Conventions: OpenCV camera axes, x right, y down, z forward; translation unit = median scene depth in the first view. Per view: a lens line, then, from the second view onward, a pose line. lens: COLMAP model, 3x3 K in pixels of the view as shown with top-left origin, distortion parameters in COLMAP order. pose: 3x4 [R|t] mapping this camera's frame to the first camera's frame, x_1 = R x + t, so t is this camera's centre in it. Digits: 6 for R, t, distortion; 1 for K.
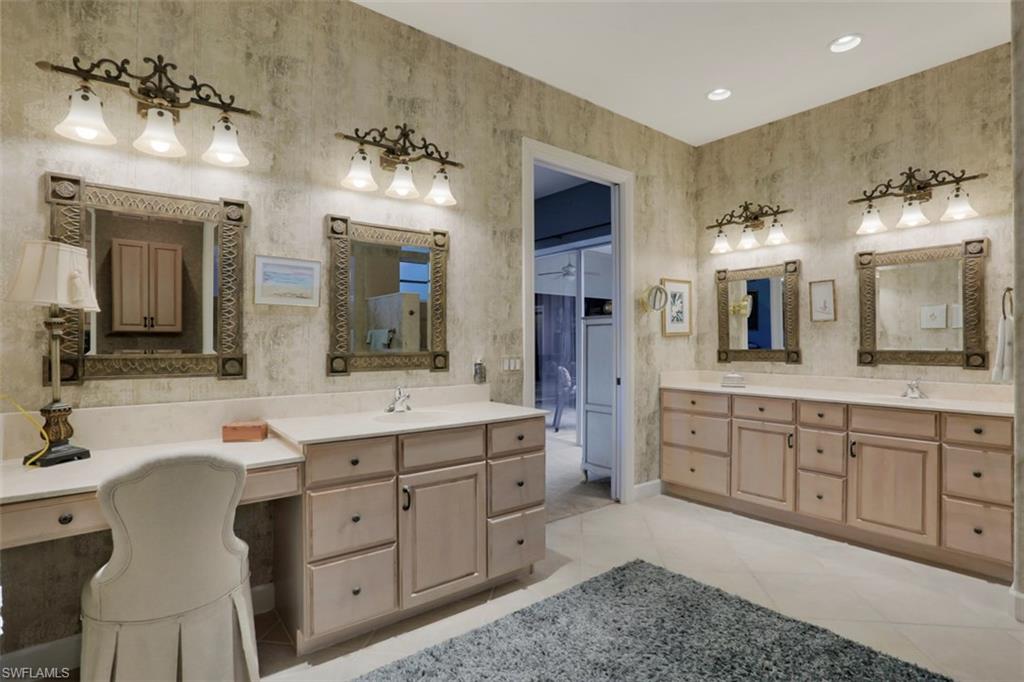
lens RADIAL K [[510.1, 0, 511.7], [0, 510.1, 338.0], [0, 0, 1]] dist [-0.068165, 0.033609]
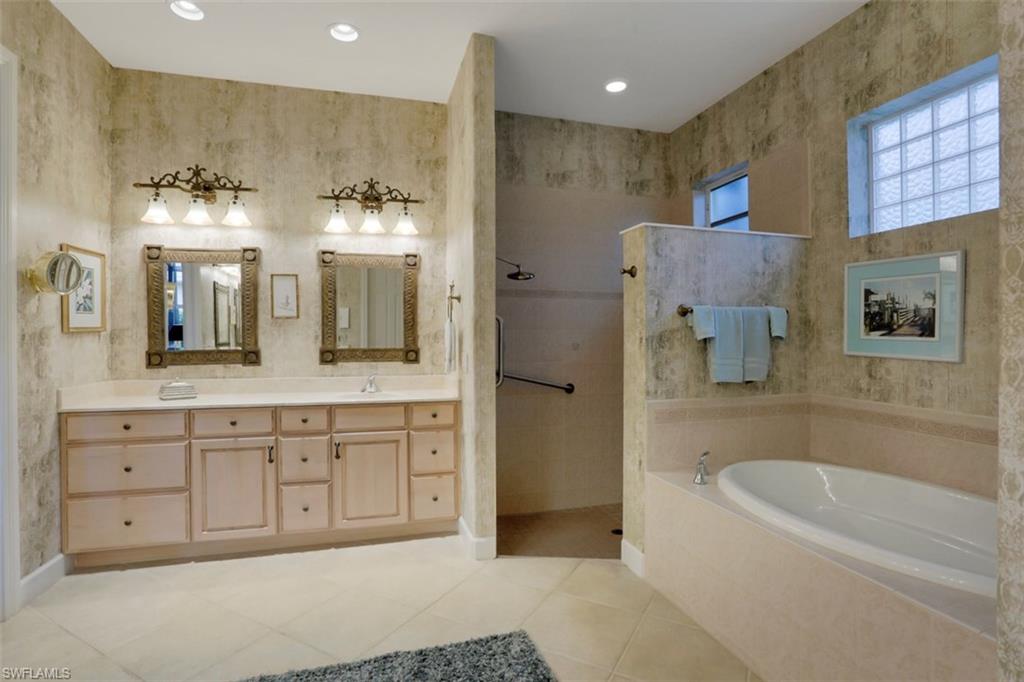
lens RADIAL K [[510.1, 0, 511.7], [0, 510.1, 338.0], [0, 0, 1]] dist [-0.068165, 0.033609]
pose [[0.375273, -0.000458, 0.926914, -0.084240], [-0.005447, 0.999982, 0.002700, -0.001545], [-0.926898, -0.006062, 0.375263, 0.258309]]
